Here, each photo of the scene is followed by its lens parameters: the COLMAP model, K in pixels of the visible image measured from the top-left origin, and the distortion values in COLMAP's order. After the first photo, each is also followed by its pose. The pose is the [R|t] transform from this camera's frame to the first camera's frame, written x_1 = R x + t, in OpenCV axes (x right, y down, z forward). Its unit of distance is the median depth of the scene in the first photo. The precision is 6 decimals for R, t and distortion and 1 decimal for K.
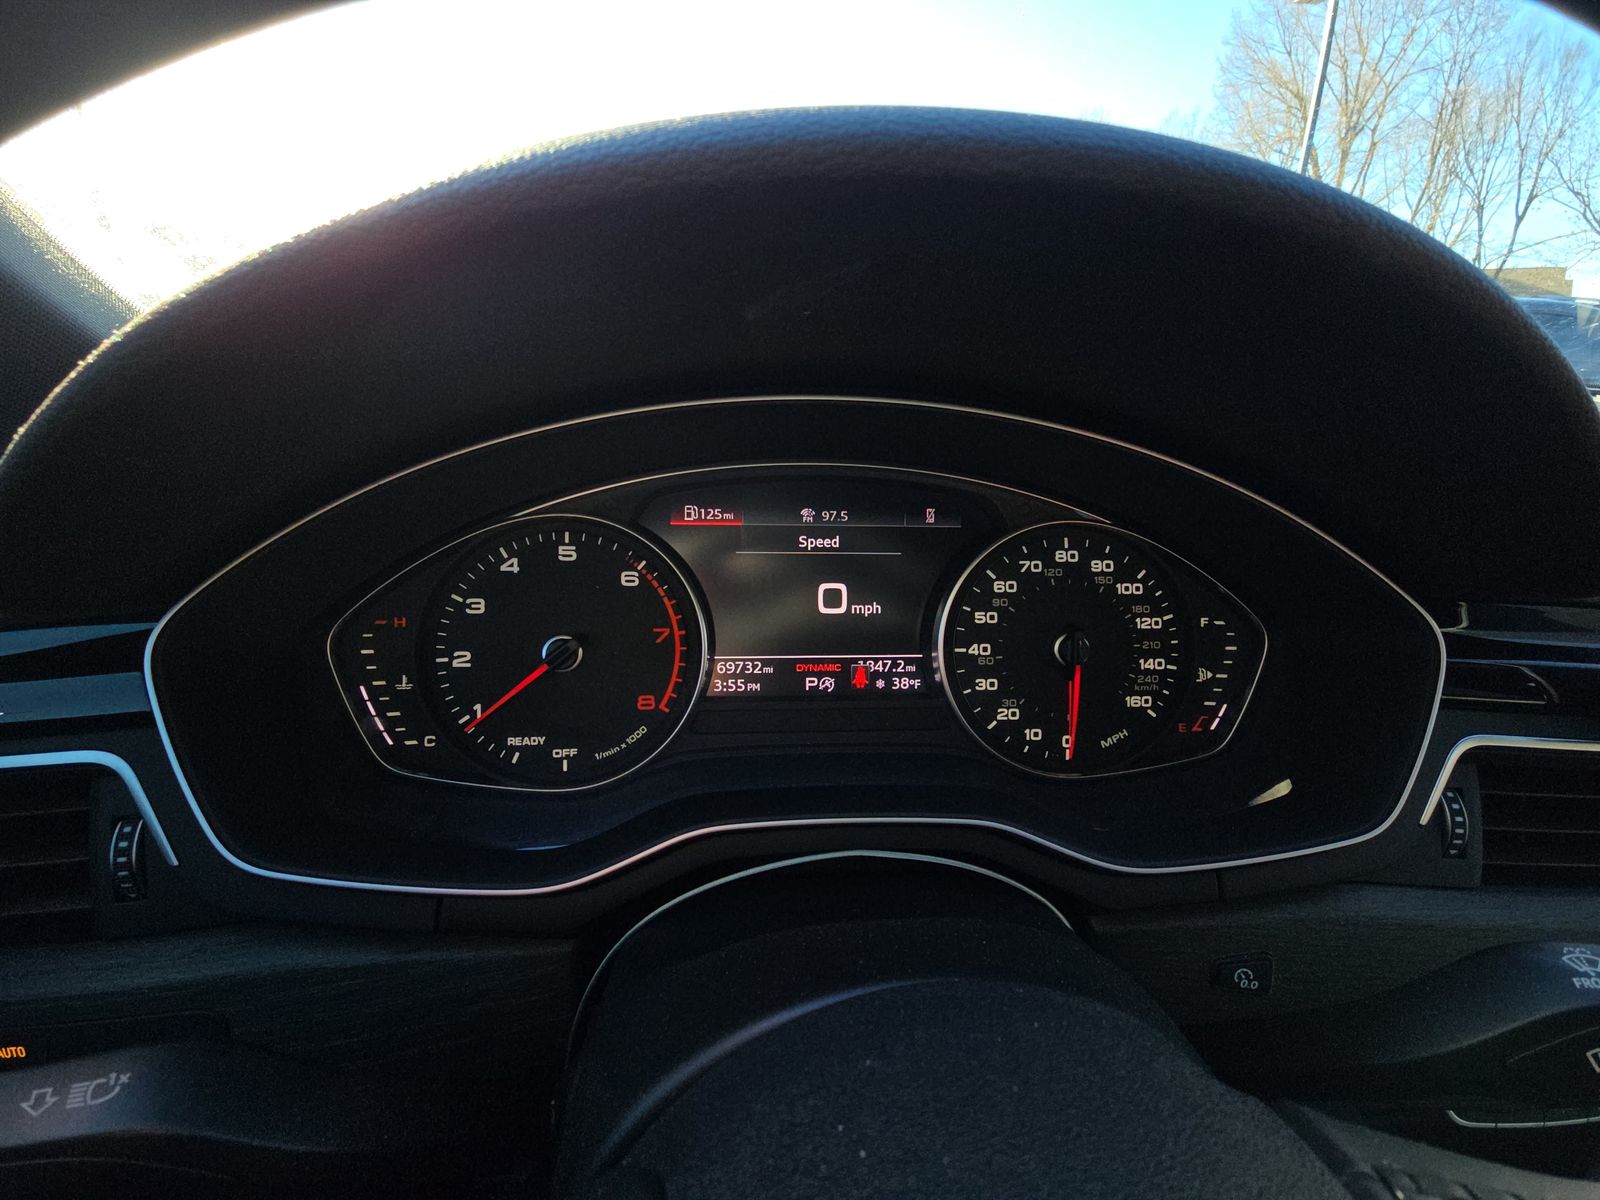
lens RADIAL K [[659.6, 0, 793.1], [0, 659.6, 588.8], [0, 0, 1]] dist [0.027461, -0.019721]
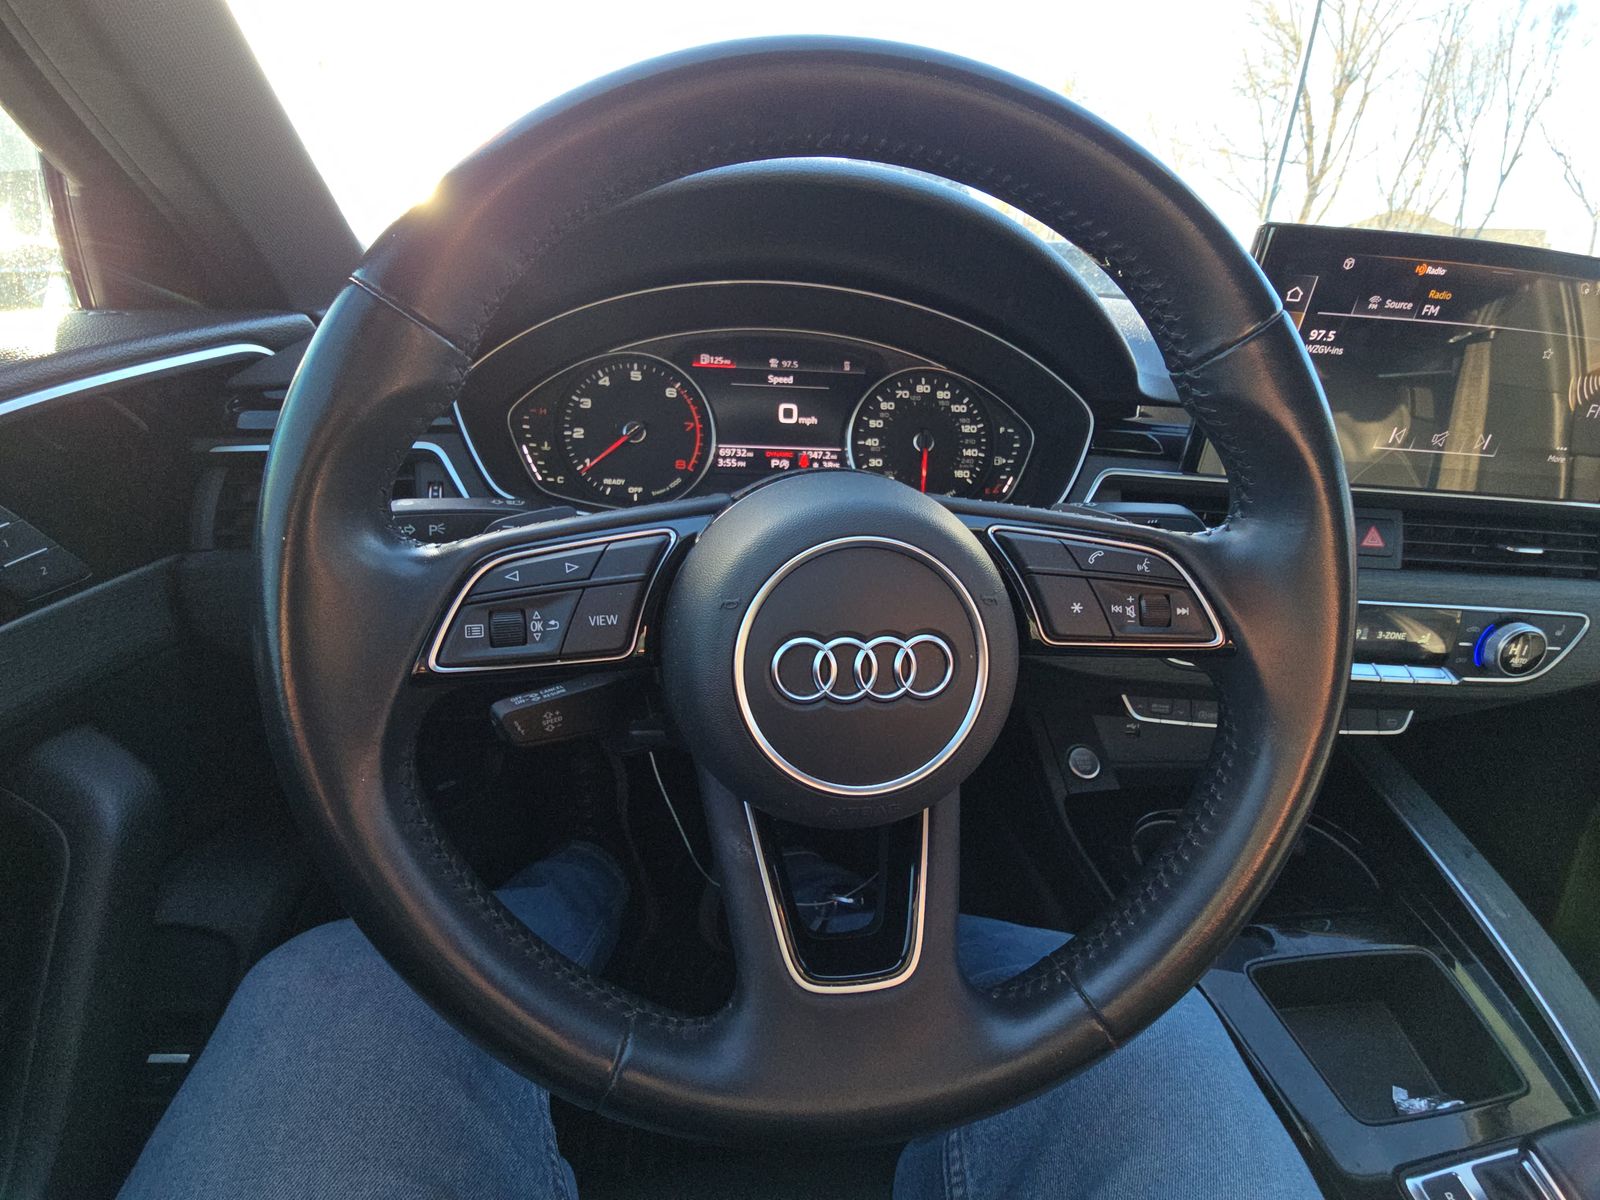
lens RADIAL K [[670.6, 0, 796.2], [0, 670.6, 583.9], [0, 0, 1]] dist [0.024893, -0.020815]
pose [[0.999227, 0.008336, 0.038422, 0.018218], [-0.010685, 0.998060, 0.061342, 0.355417], [-0.037836, -0.061706, 0.997377, -0.769872]]
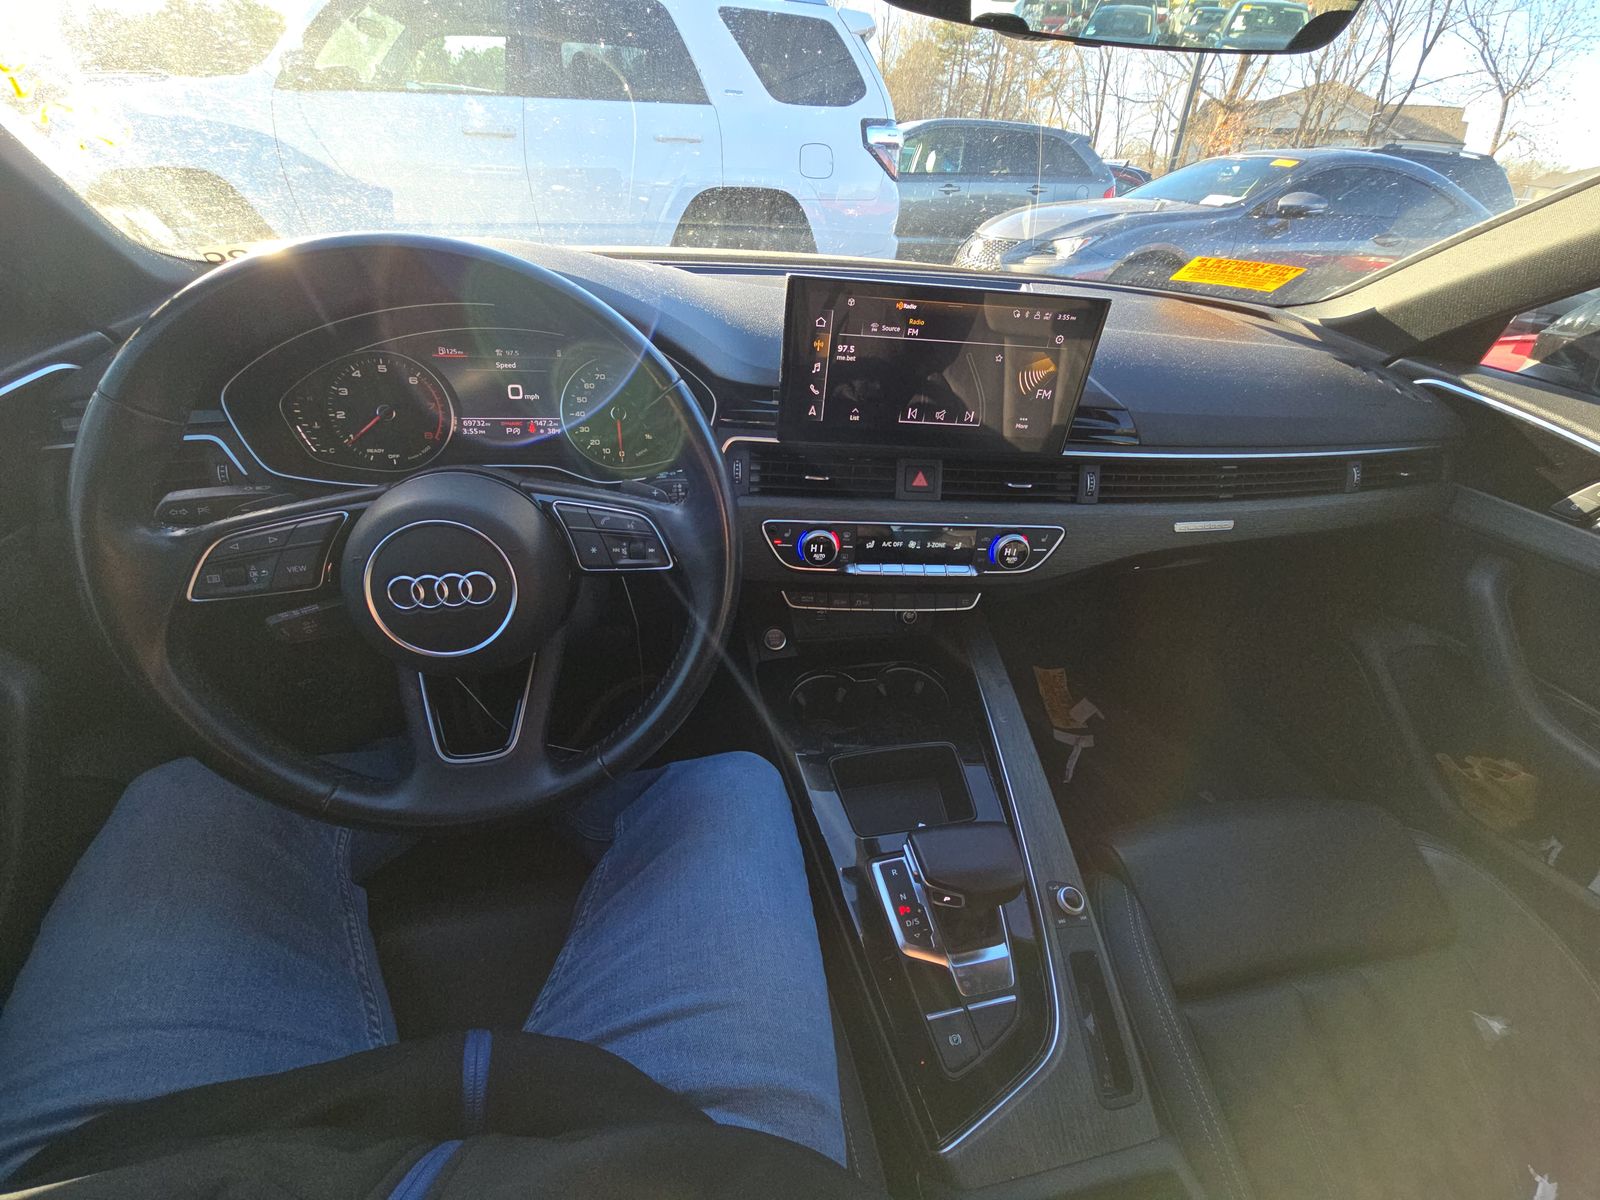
lens RADIAL K [[659.6, 0, 793.1], [0, 659.6, 588.8], [0, 0, 1]] dist [0.027461, -0.019721]
pose [[0.991311, -0.039083, 0.125599, 0.704864], [0.010808, 0.975811, 0.218348, 0.190546], [-0.131095, -0.215093, 0.967755, -1.488702]]
